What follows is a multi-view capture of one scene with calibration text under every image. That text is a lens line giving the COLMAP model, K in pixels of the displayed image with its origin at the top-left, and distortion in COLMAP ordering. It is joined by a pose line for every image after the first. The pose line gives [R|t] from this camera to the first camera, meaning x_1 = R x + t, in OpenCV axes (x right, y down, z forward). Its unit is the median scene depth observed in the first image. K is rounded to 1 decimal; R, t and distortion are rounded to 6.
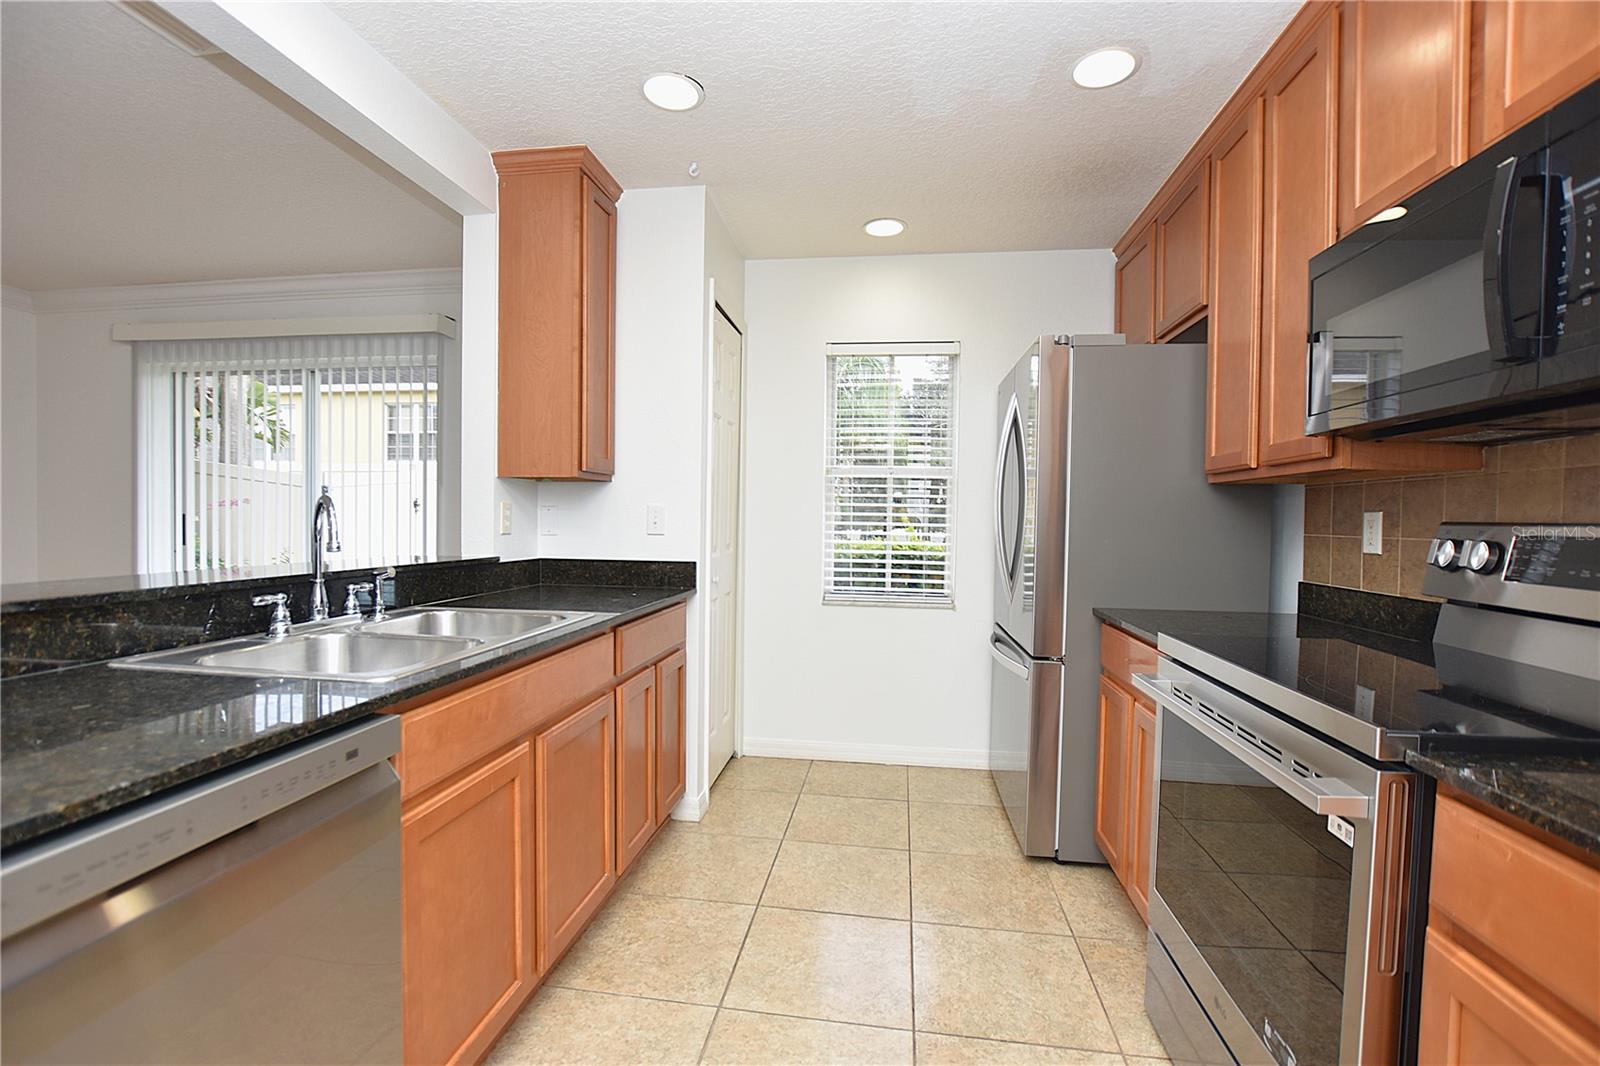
lens RADIAL K [[709.9, 0, 791.3], [0, 709.9, 533.1], [0, 0, 1]] dist [-0.023601, 0.001882]
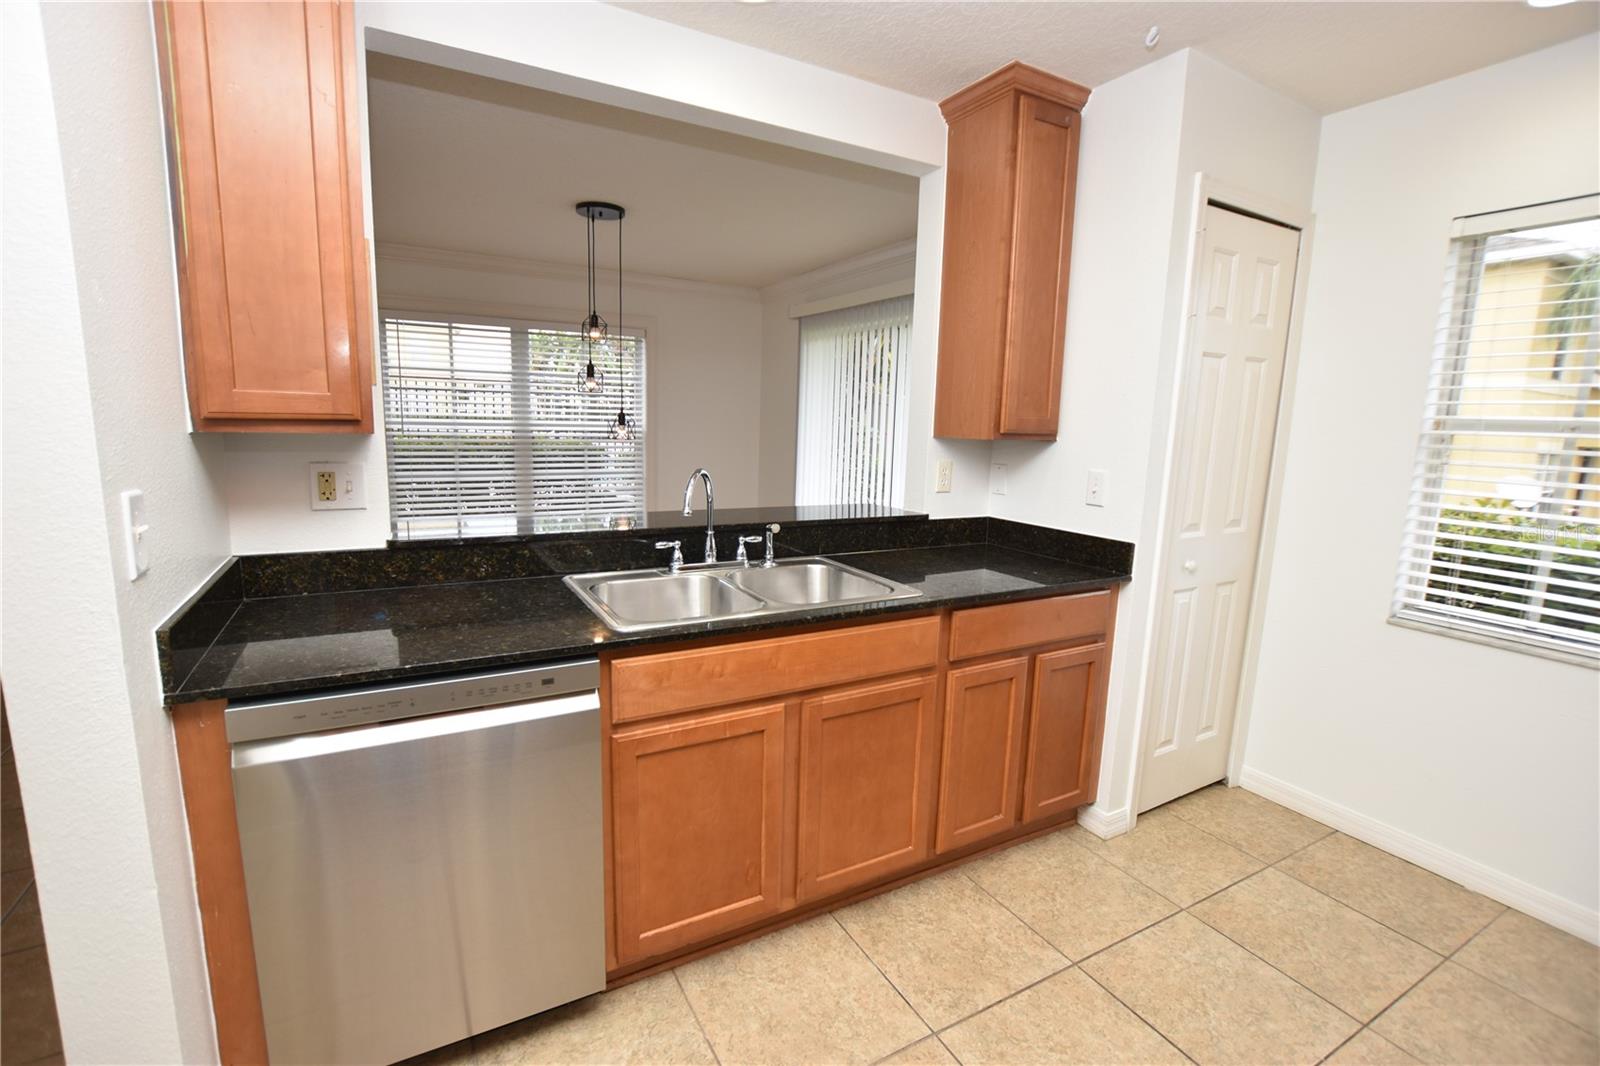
lens RADIAL K [[709.9, 0, 797.2], [0, 709.9, 534.1], [0, 0, 1]] dist [-0.023601, 0.001882]
pose [[0.611954, 0.132499, -0.779716, 0.320035], [-0.039396, 0.989750, 0.137271, -0.082395], [0.789911, -0.053285, 0.610901, 0.234951]]
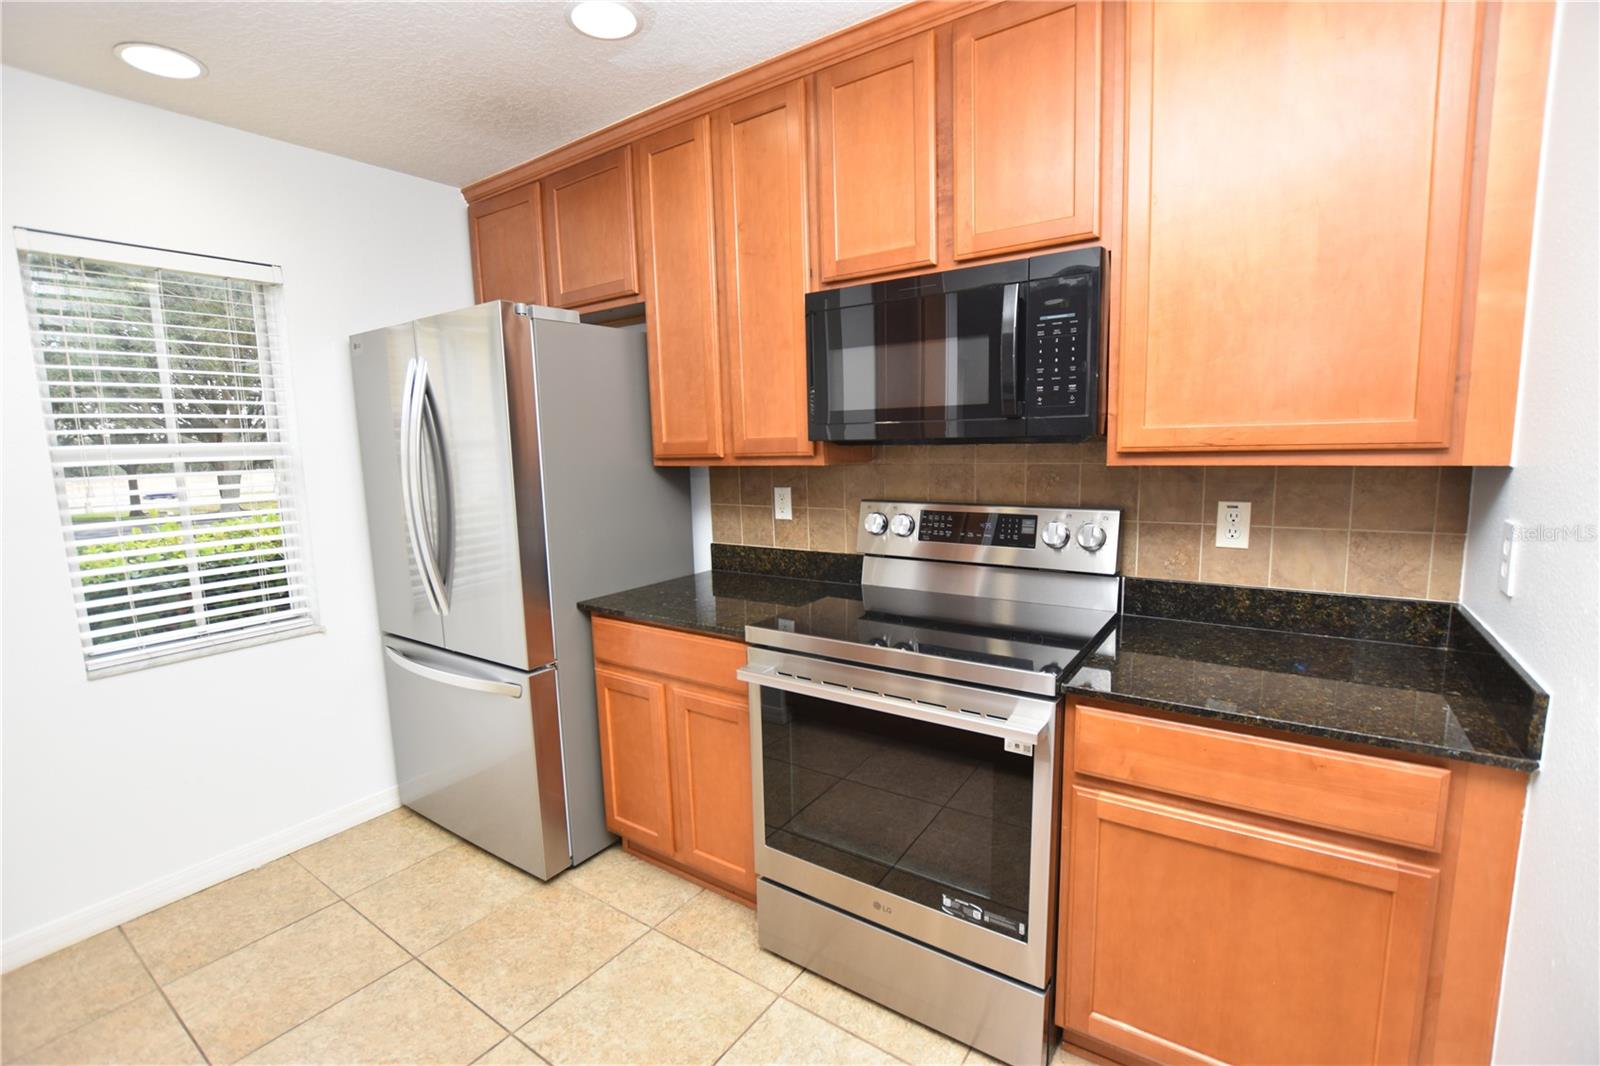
lens RADIAL K [[709.9, 0, 793.7], [0, 709.9, 537.3], [0, 0, 1]] dist [-0.023601, 0.001882]
pose [[0.456050, -0.149017, 0.877390, -0.280040], [0.056962, 0.988748, 0.138322, -0.102544], [-0.888129, -0.013104, 0.459406, 0.315421]]
